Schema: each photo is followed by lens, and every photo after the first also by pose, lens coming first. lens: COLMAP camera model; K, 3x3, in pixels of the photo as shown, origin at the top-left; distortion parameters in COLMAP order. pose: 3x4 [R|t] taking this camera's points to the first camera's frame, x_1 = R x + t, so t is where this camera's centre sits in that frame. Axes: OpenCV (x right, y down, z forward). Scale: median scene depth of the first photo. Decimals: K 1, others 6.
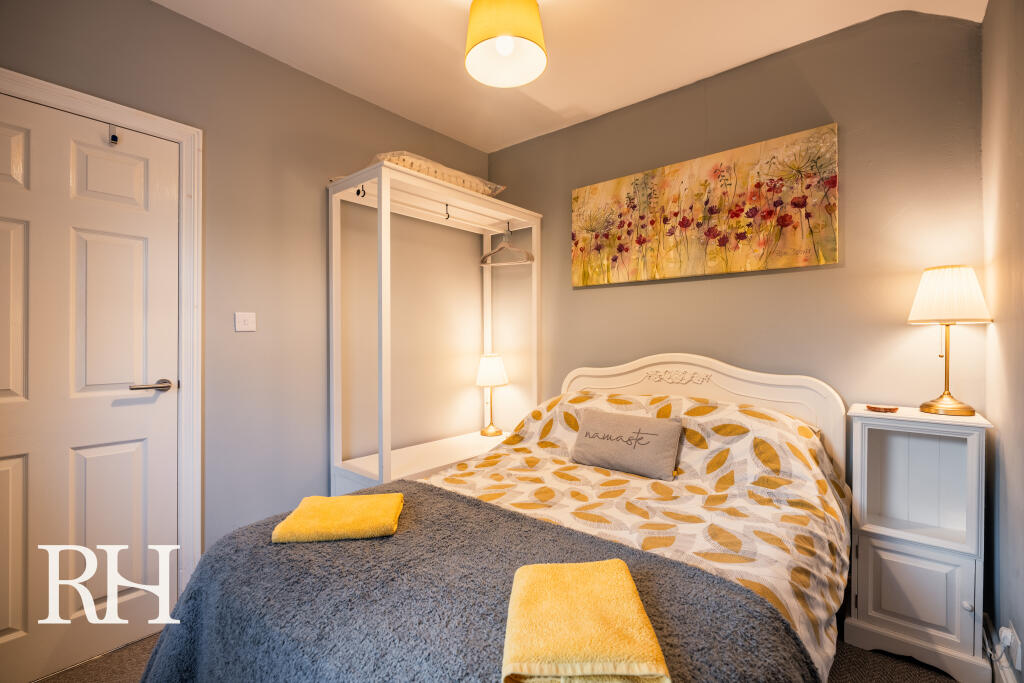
lens RADIAL K [[462.4, 0, 507.3], [0, 462.4, 340.6], [0, 0, 1]] dist [-0.002811, -0.000191]
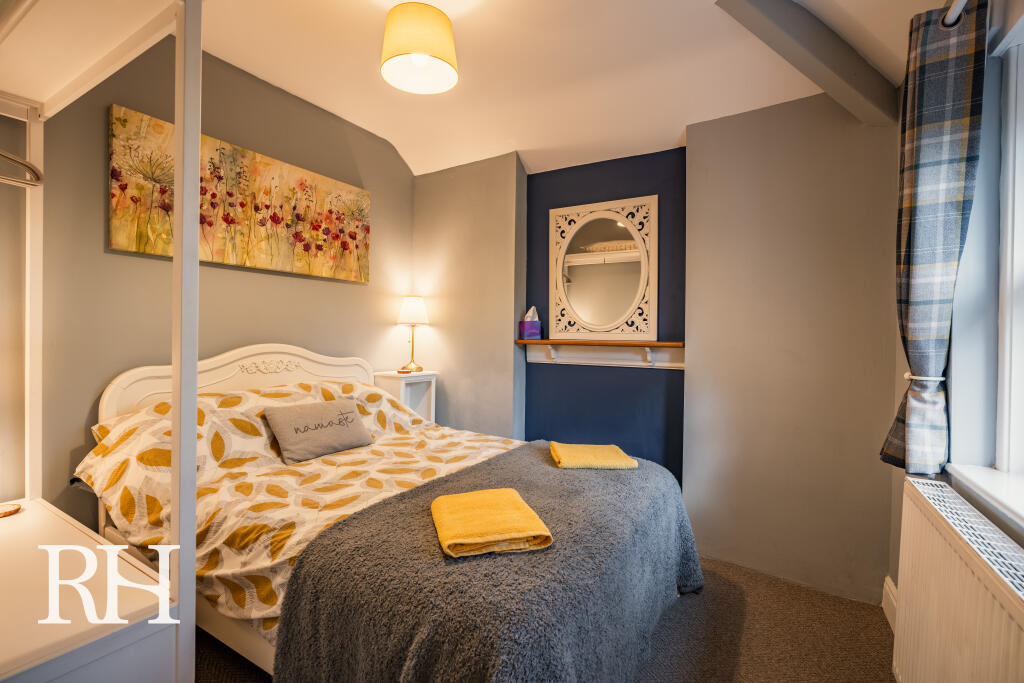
lens RADIAL K [[462.4, 0, 506.2], [0, 462.4, 342.4], [0, 0, 1]] dist [-0.002811, -0.000191]
pose [[-0.157059, -0.007896, 0.987558, -0.759238], [-0.003319, 0.999967, 0.007468, 0.015097], [-0.987584, -0.002105, -0.157080, 0.676841]]
